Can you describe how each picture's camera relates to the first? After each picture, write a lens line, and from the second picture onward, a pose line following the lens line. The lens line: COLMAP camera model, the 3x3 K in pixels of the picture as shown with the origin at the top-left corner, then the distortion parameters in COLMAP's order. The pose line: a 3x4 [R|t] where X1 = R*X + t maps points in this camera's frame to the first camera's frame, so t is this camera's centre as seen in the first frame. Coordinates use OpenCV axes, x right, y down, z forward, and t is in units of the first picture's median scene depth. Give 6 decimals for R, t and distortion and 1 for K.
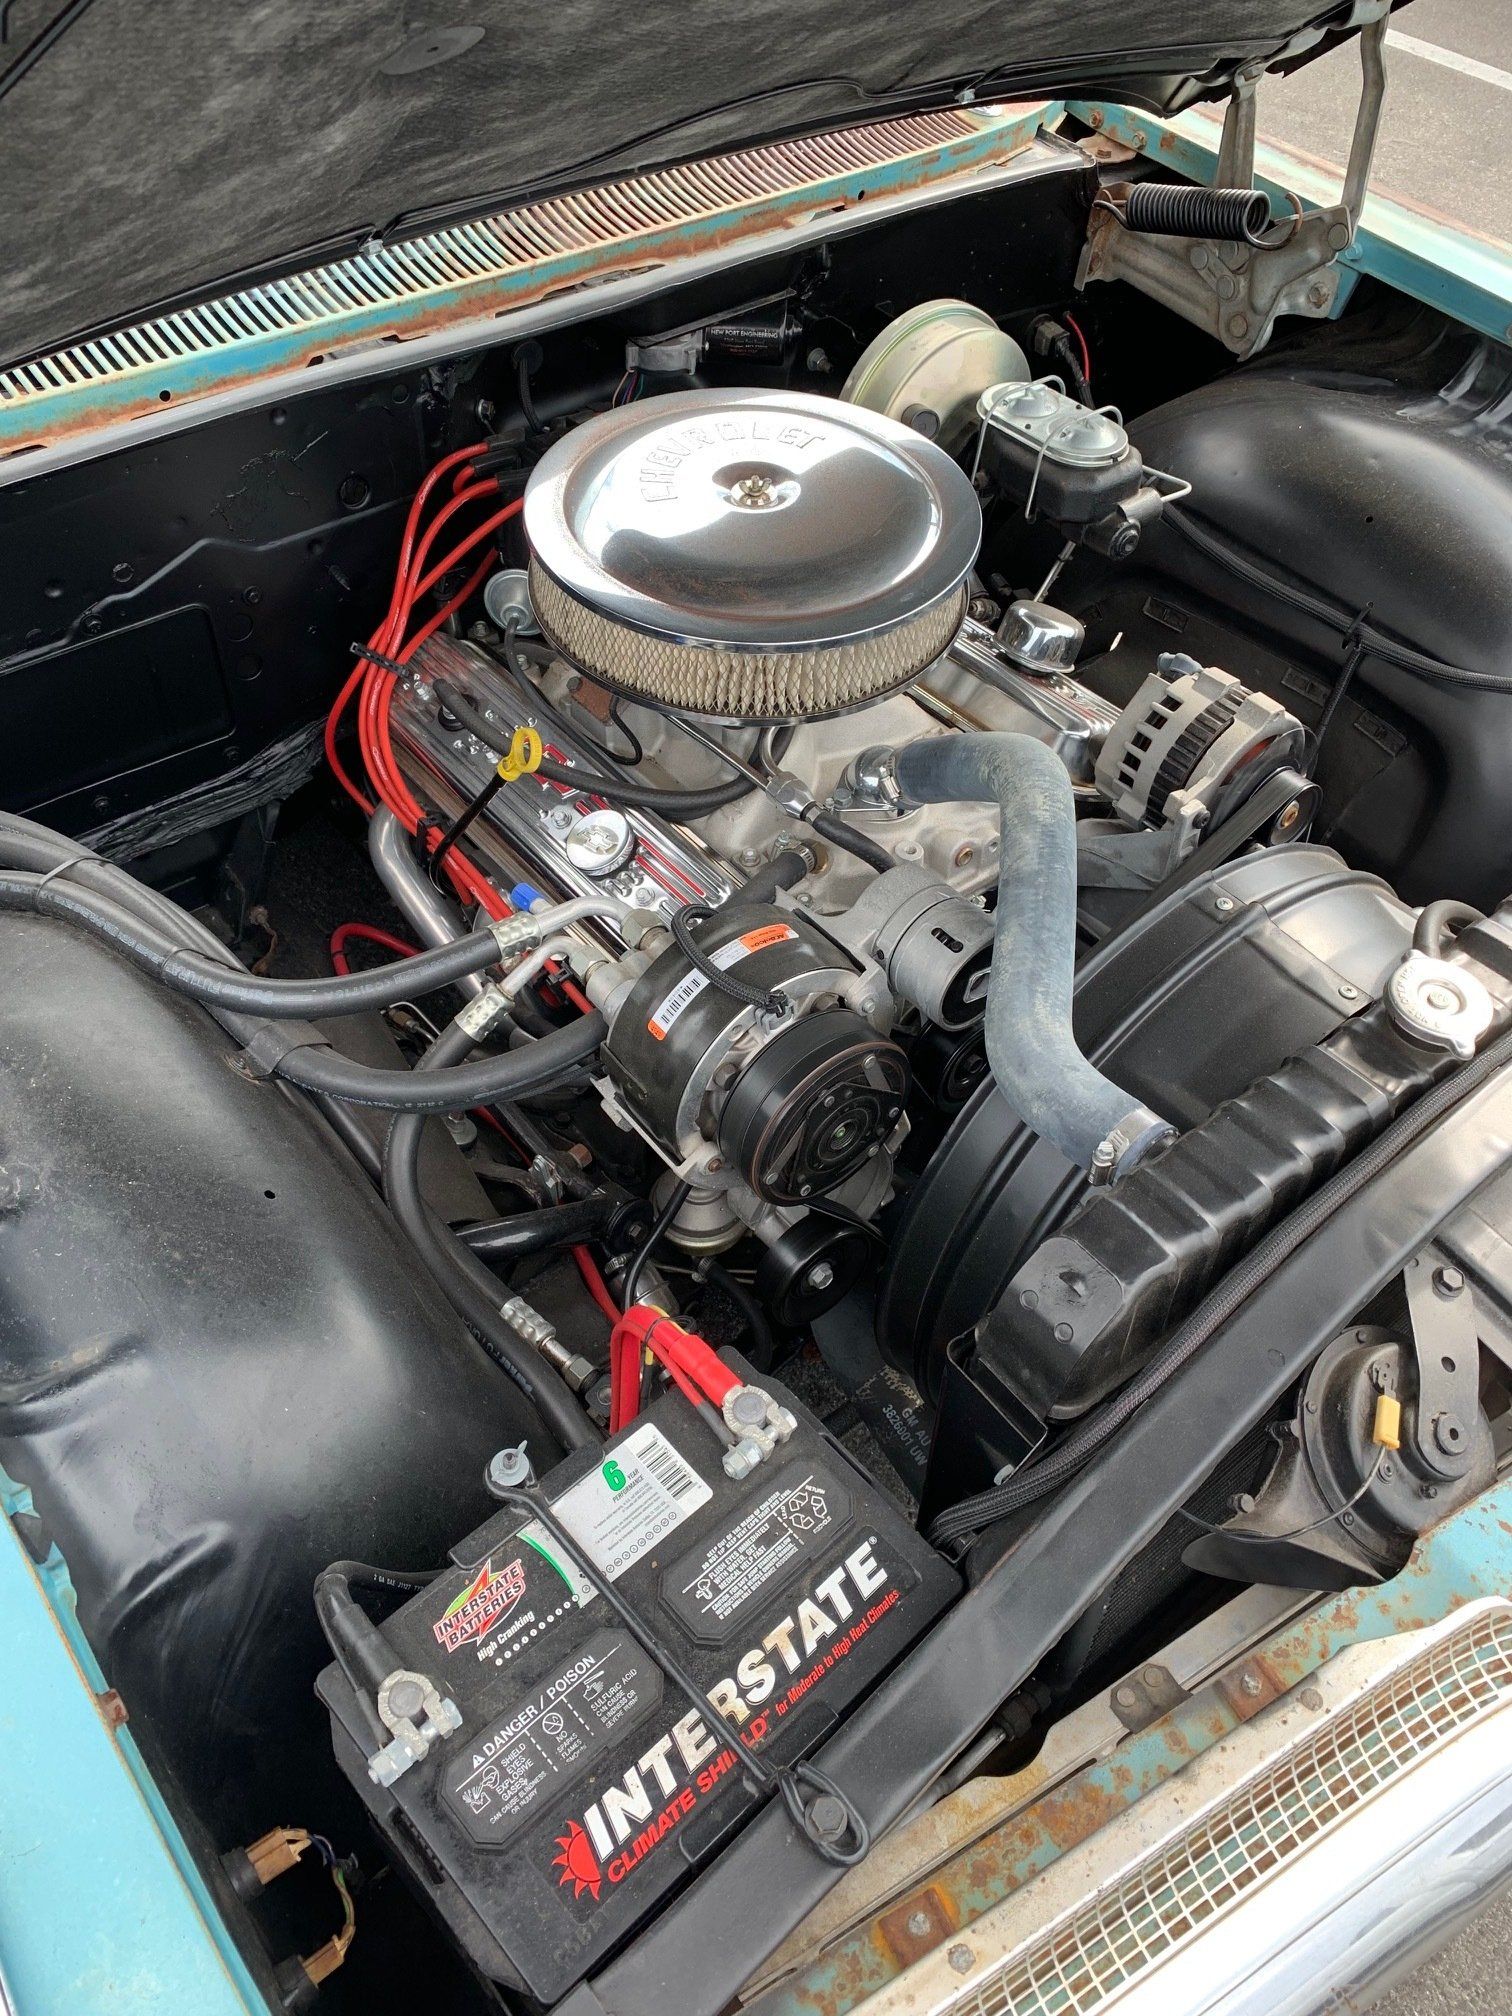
lens RADIAL K [[1589.7, 0, 745.8], [0, 1589.7, 1001.2], [0, 0, 1]] dist [0.034293, -0.049413]
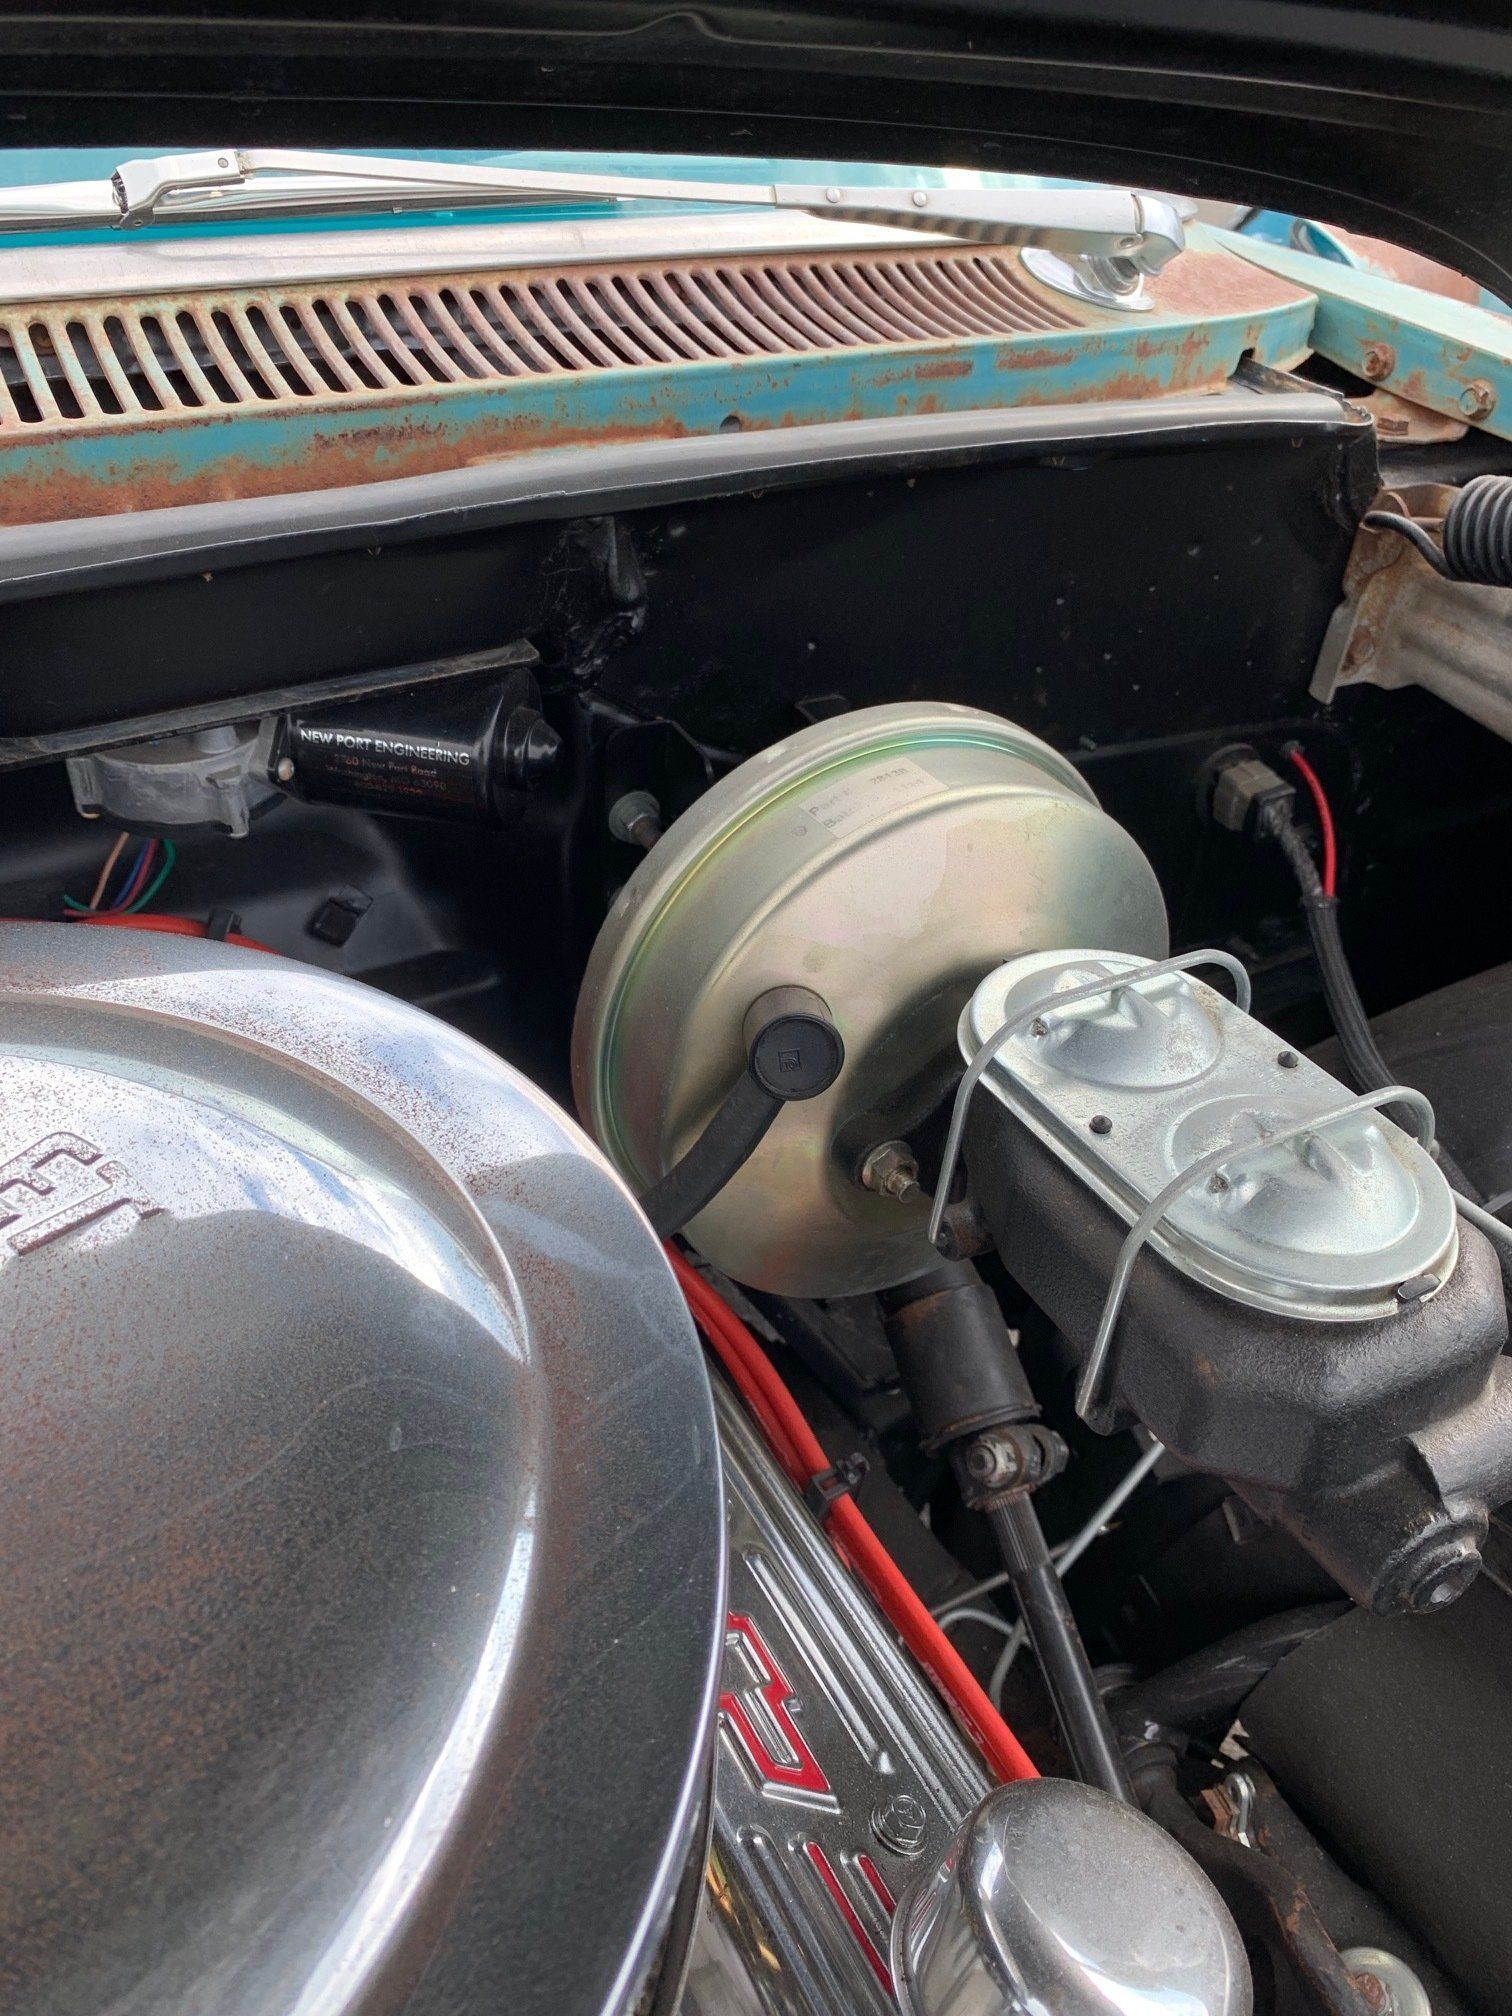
lens RADIAL K [[1560.0, 0, 771.0], [0, 1560.0, 971.9], [0, 0, 1]] dist [0.092482, -0.197307]
pose [[0.985657, 0.098954, -0.136703, 0.141254], [-0.126719, 0.968958, -0.212280, -0.293020], [0.111453, 0.226558, 0.967600, 0.650094]]
